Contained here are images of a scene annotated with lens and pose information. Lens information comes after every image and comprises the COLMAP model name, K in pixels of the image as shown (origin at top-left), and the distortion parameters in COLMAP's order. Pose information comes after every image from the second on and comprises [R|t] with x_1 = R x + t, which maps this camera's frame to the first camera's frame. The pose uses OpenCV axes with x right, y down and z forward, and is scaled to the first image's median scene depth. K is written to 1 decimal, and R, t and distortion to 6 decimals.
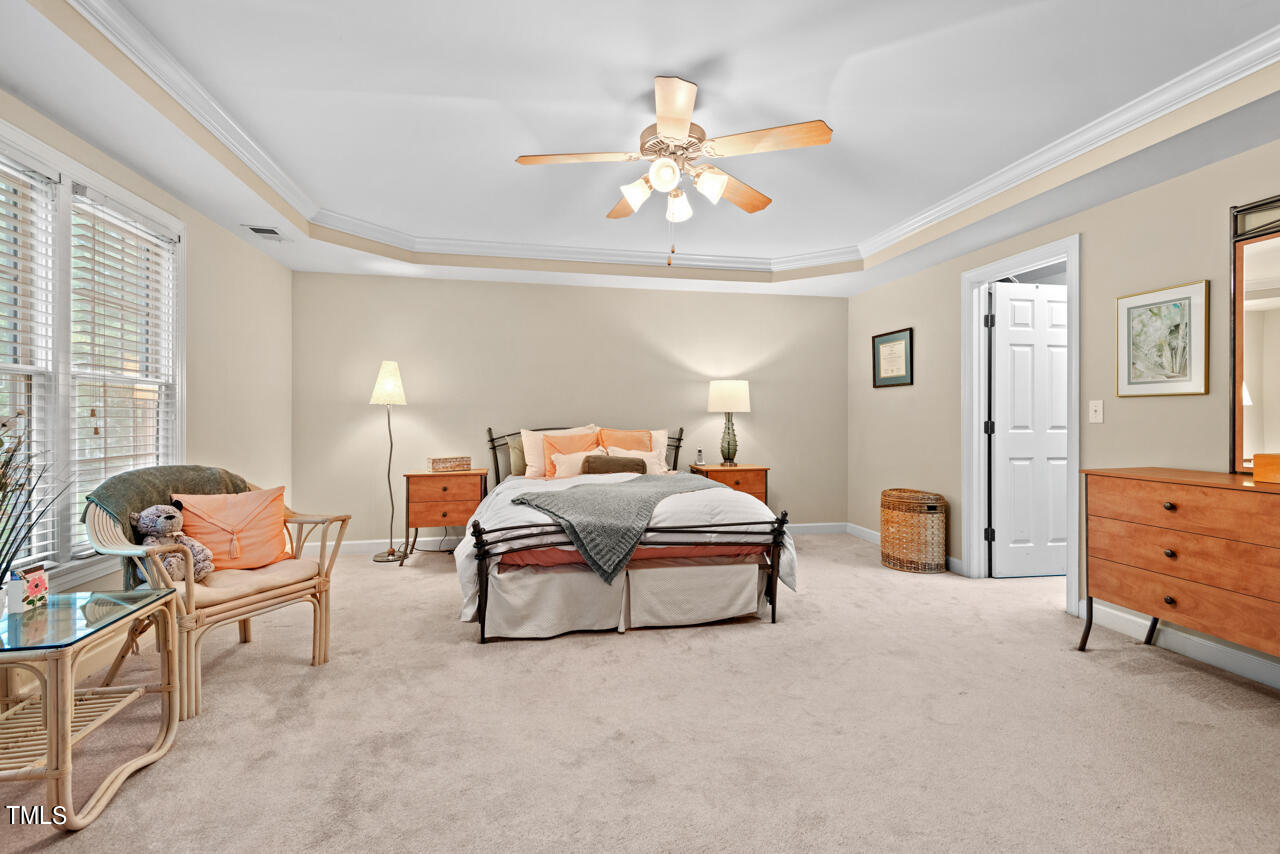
lens RADIAL K [[592.1, 0, 643.5], [0, 592.1, 408.9], [0, 0, 1]] dist [0.019633, -0.013528]
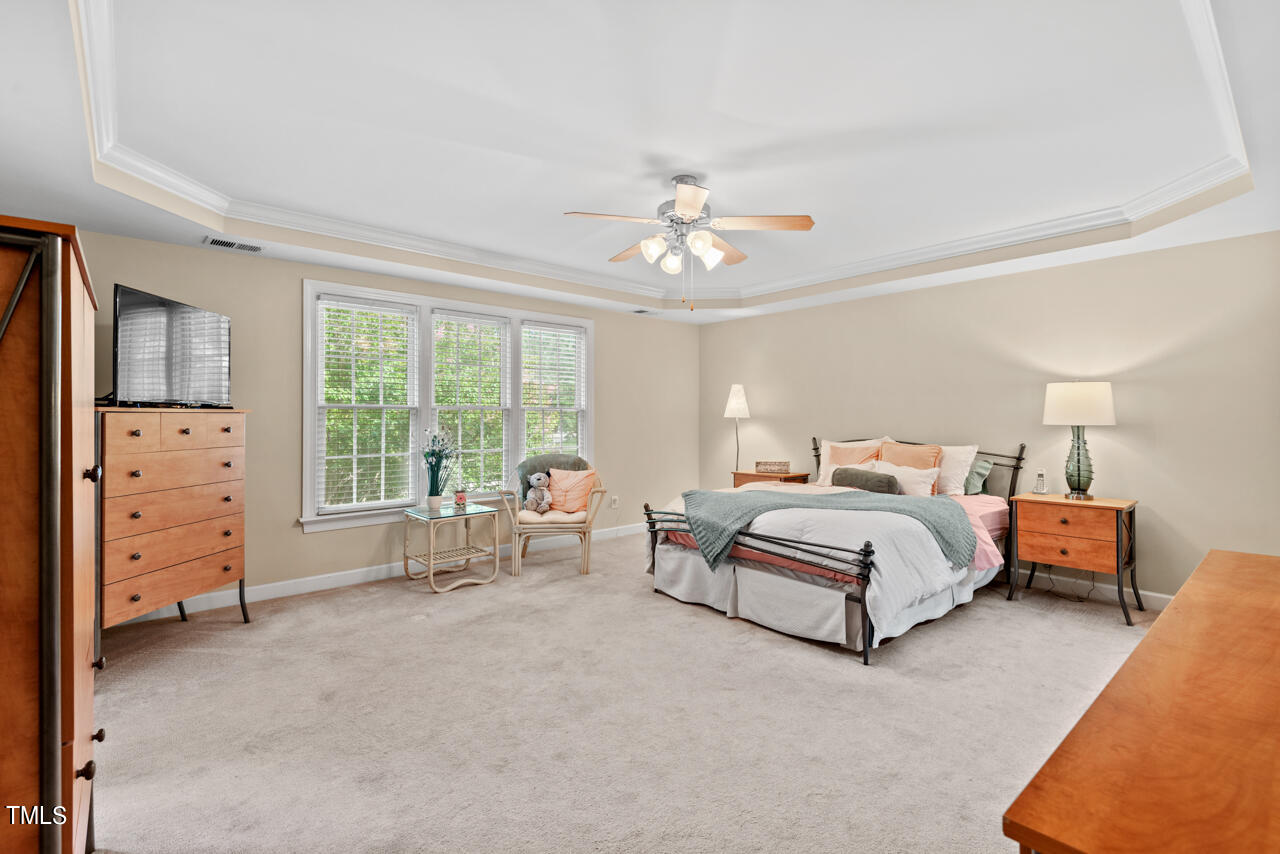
lens RADIAL K [[592.1, 0, 643.5], [0, 592.1, 408.9], [0, 0, 1]] dist [0.019633, -0.013528]
pose [[0.480791, -0.014352, -0.876718, 0.882204], [0.012622, 0.999876, -0.009446, -0.025191], [0.876745, -0.006524, 0.480912, 0.278484]]
